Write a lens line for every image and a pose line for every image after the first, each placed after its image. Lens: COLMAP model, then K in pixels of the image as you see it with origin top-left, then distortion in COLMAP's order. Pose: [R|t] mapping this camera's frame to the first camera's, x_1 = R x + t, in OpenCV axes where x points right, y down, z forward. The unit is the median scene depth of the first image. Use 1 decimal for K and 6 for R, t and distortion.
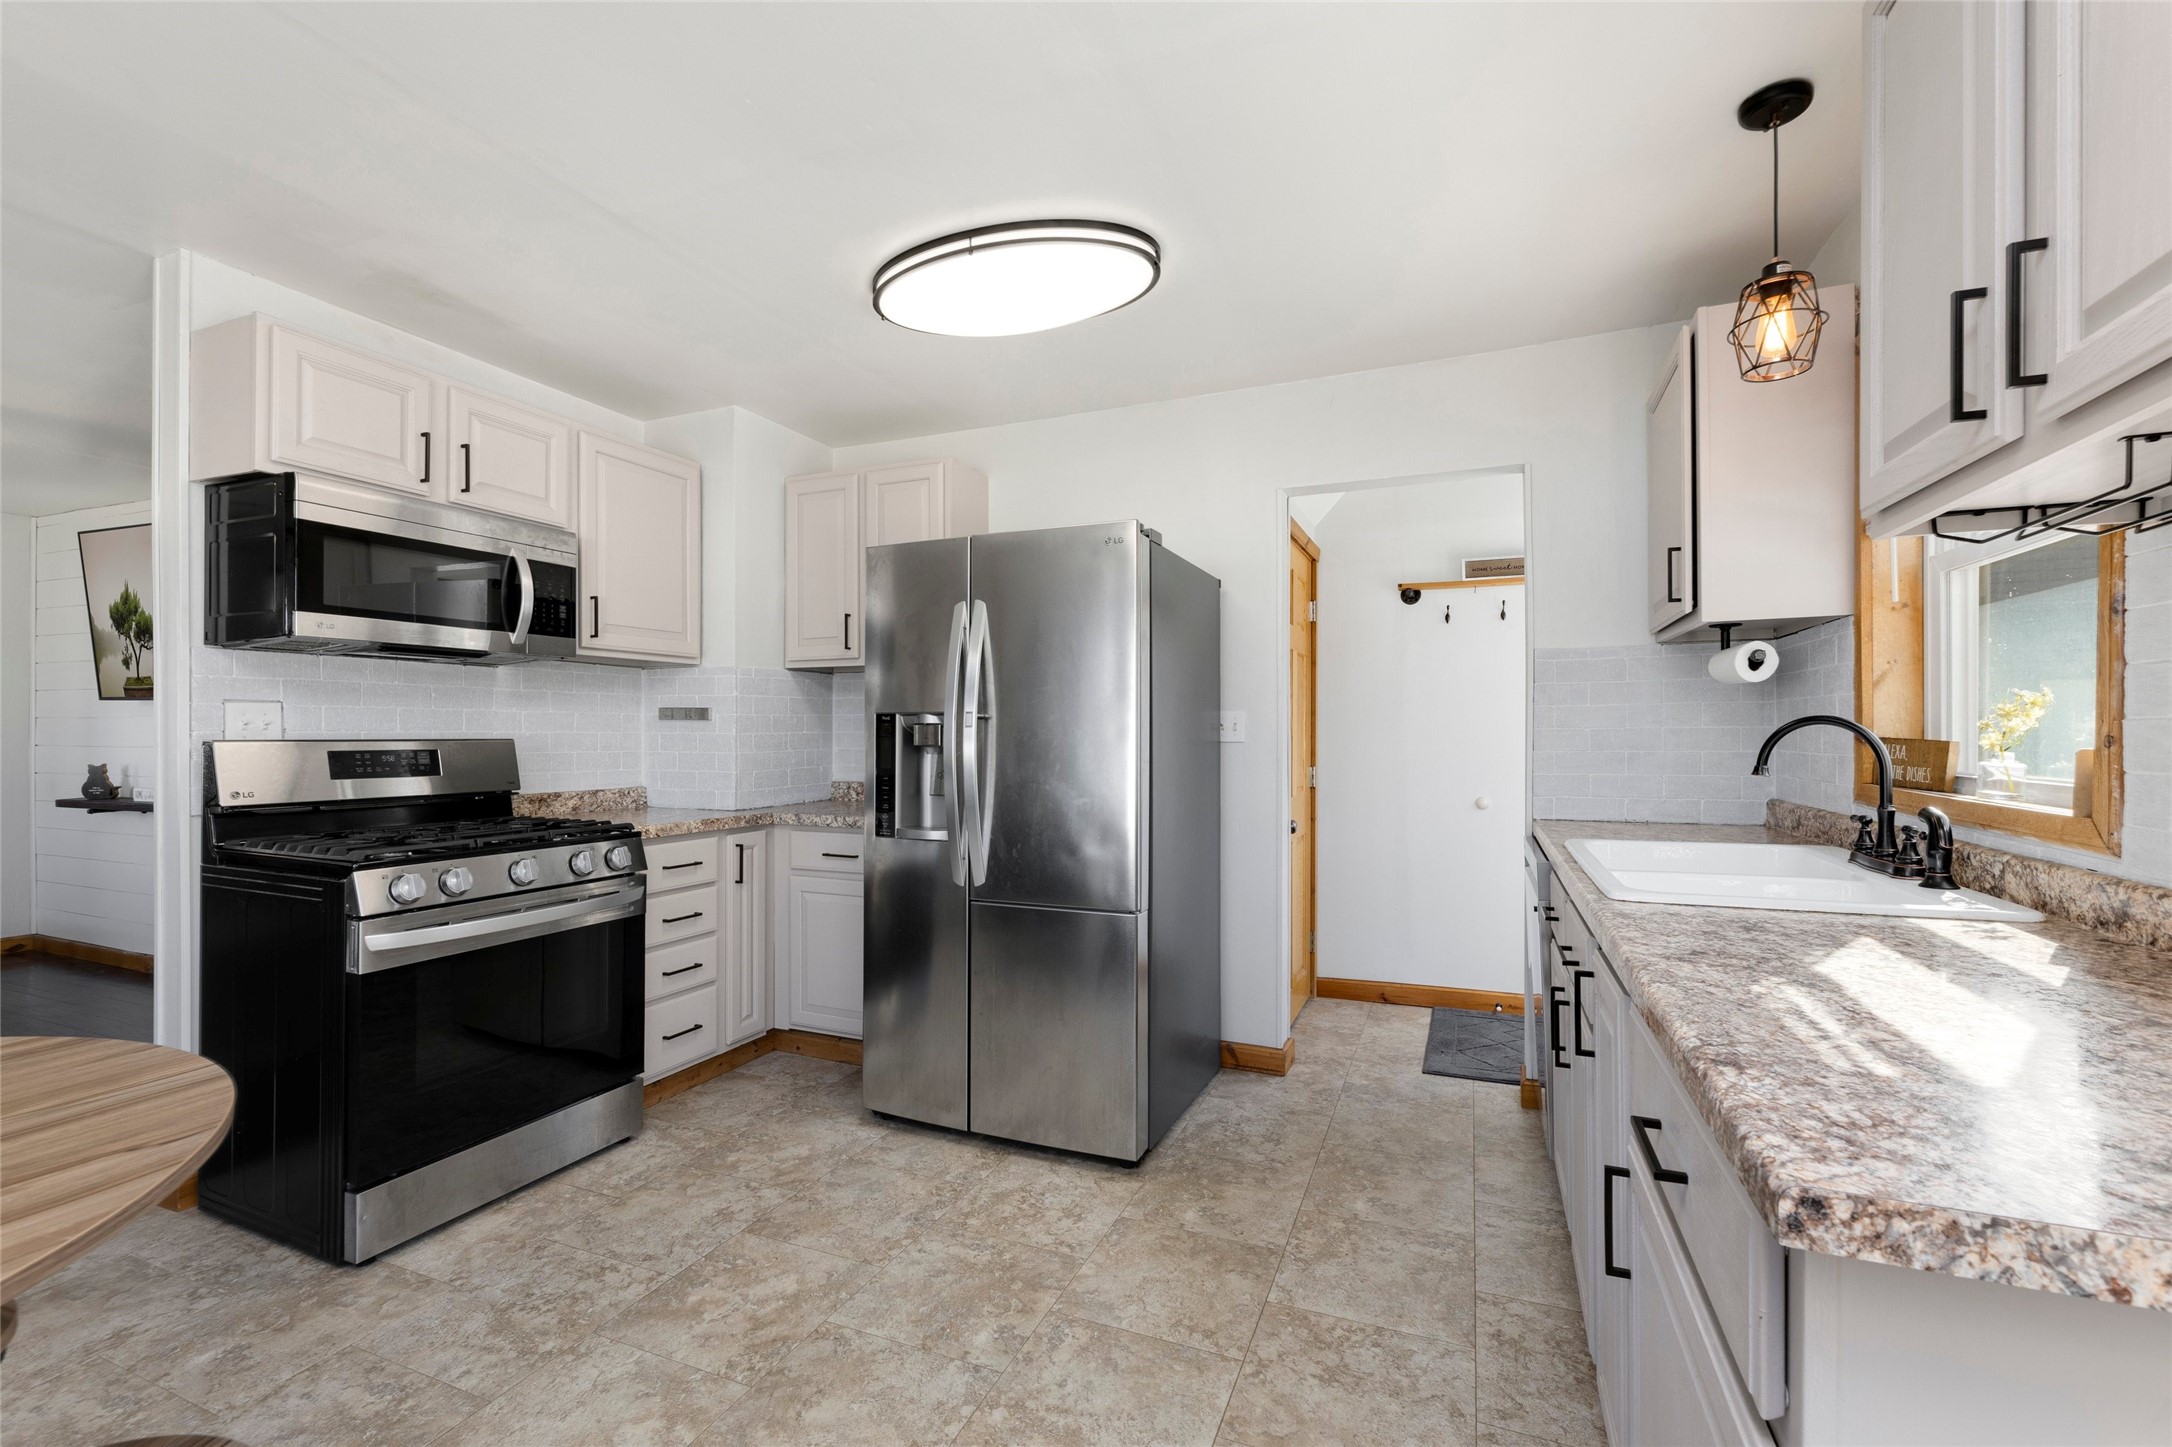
lens RADIAL K [[918.7, 0, 1089.4], [0, 918.7, 727.9], [0, 0, 1]] dist [-0.001580, 0.000129]
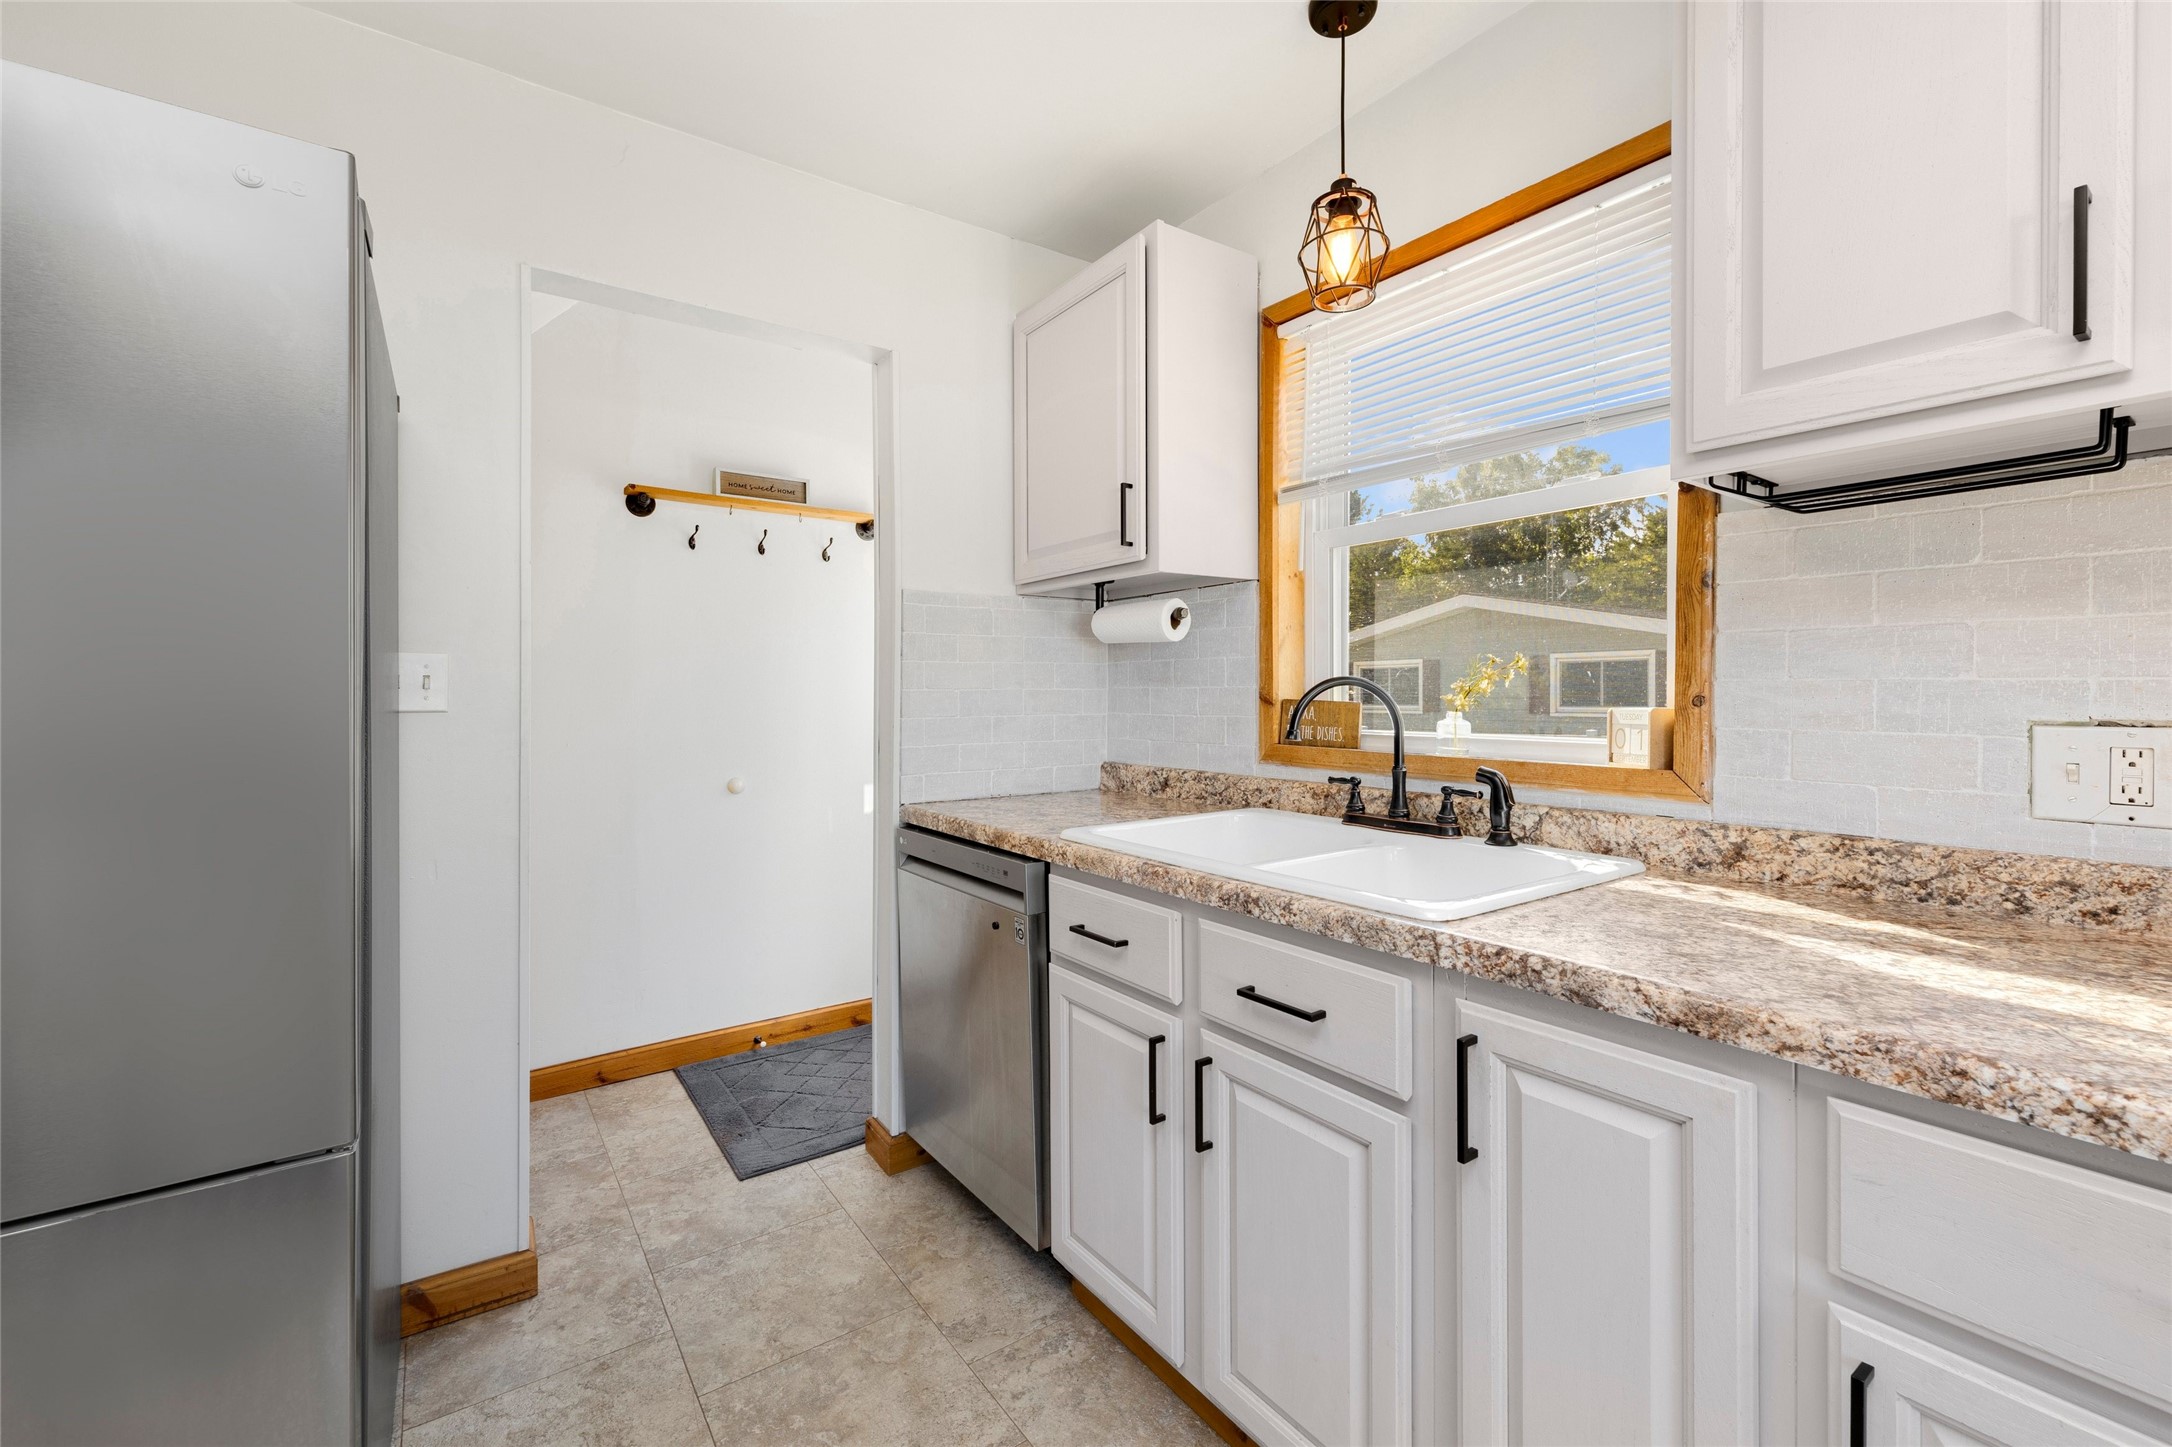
lens RADIAL K [[918.7, 0, 1089.1], [0, 918.7, 693.9], [0, 0, 1]] dist [-0.001580, 0.000129]
pose [[0.528755, 0.003150, 0.848769, -0.095064], [-0.004665, 0.999989, -0.000805, 0.004170], [-0.848762, -0.003534, 0.528764, 0.421395]]
